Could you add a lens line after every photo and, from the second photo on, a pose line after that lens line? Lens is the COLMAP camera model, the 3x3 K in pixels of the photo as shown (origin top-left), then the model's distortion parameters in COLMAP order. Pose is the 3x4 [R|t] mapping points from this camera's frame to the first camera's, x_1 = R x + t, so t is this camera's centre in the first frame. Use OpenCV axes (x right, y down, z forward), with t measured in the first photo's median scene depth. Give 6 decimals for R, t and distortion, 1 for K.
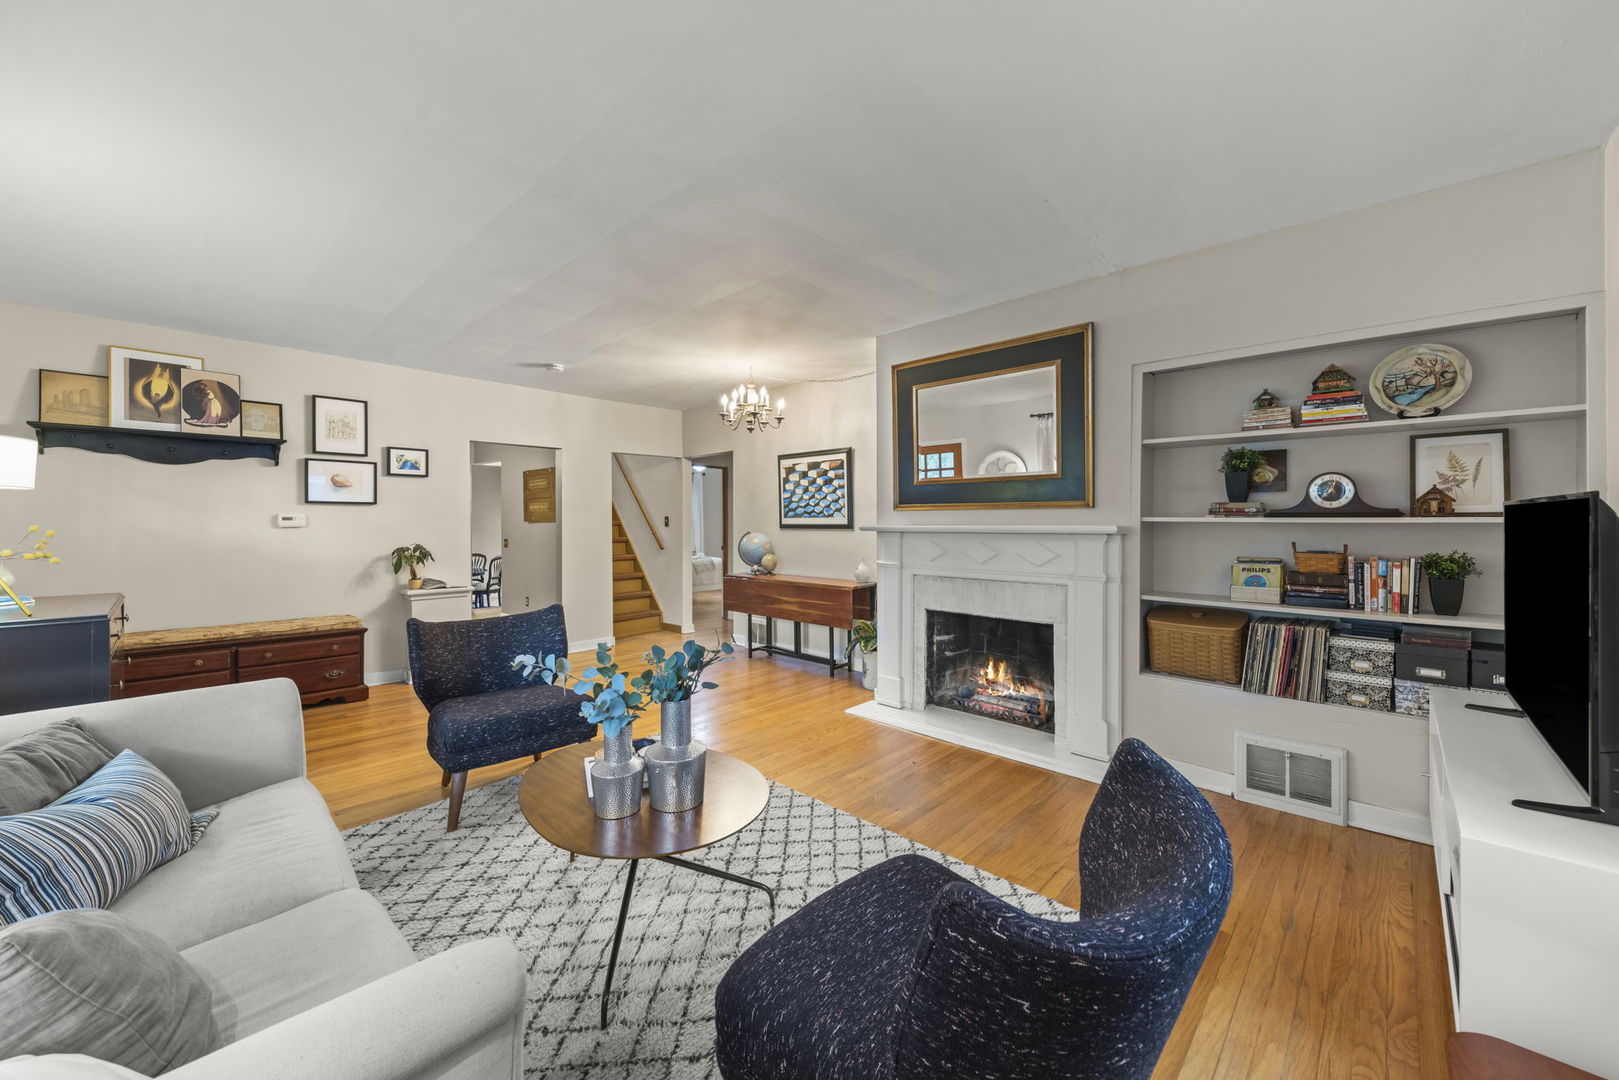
lens RADIAL K [[600.7, 0, 809.5], [0, 600.7, 530.3], [0, 0, 1]] dist [0.000230, -0.000313]
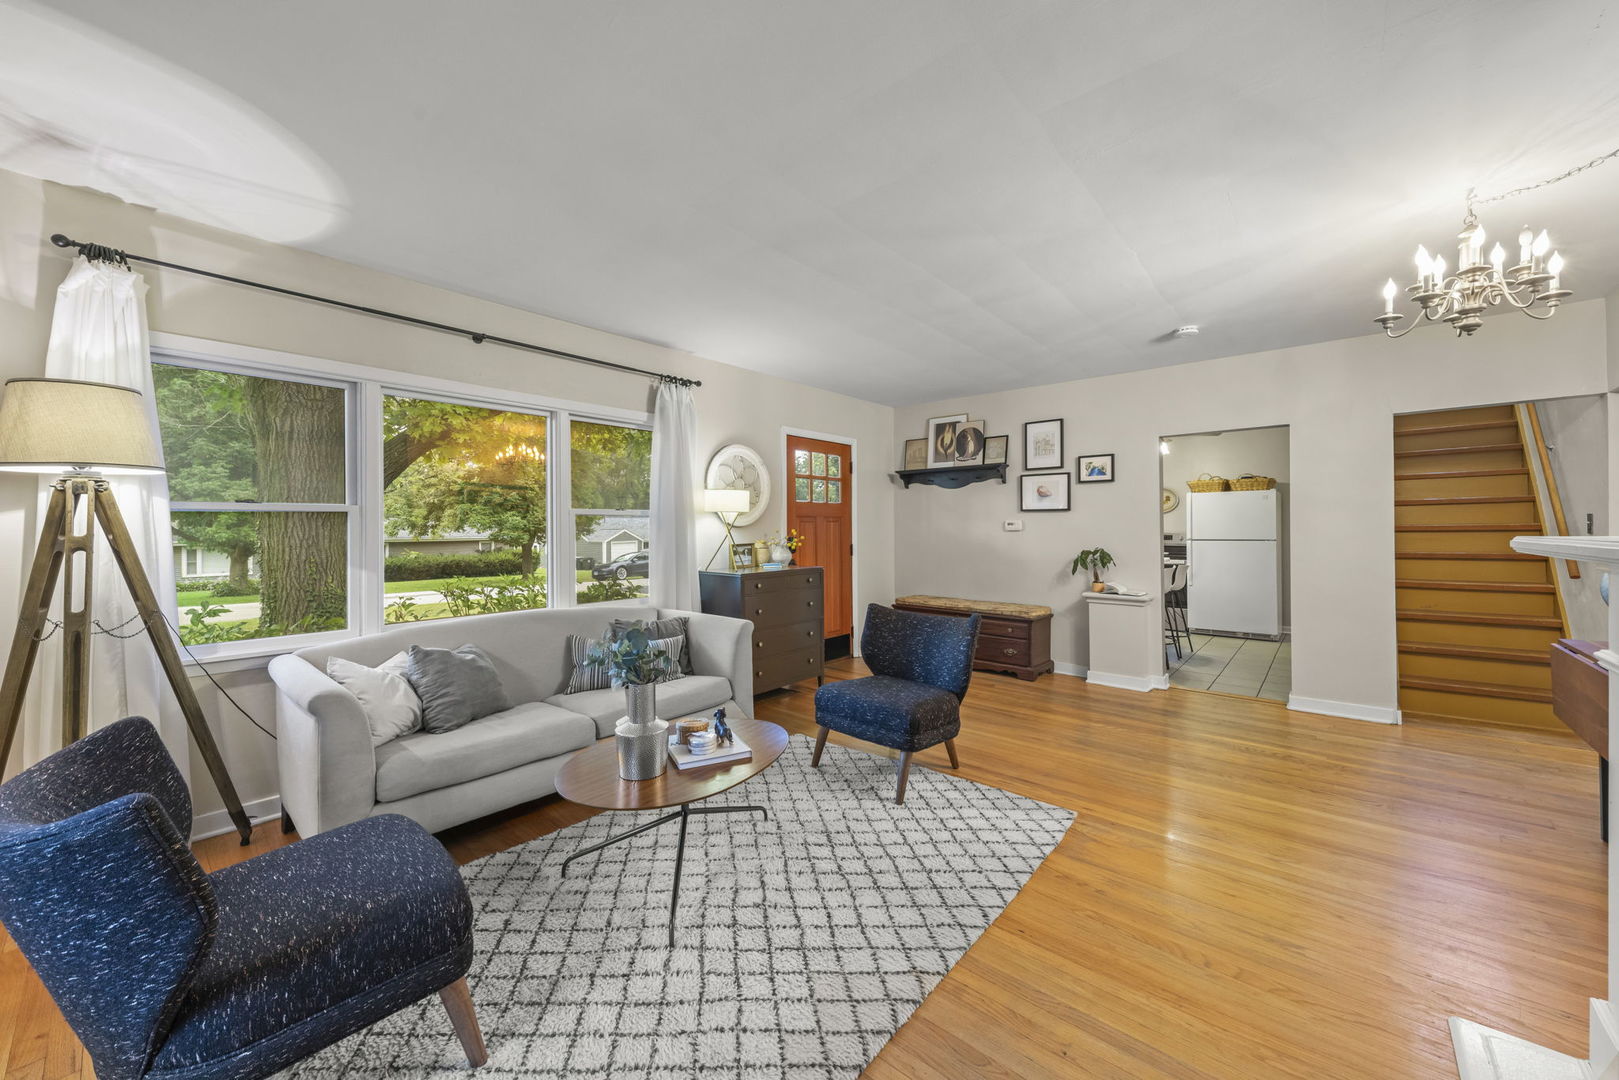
lens RADIAL K [[600.7, 0, 810.2], [0, 600.7, 529.6], [0, 0, 1]] dist [0.000230, -0.000313]
pose [[0.043899, 0.003150, -0.999031, 0.666341], [-0.011117, 0.999935, 0.002664, -0.011331], [0.998974, 0.010989, 0.043932, 0.901230]]
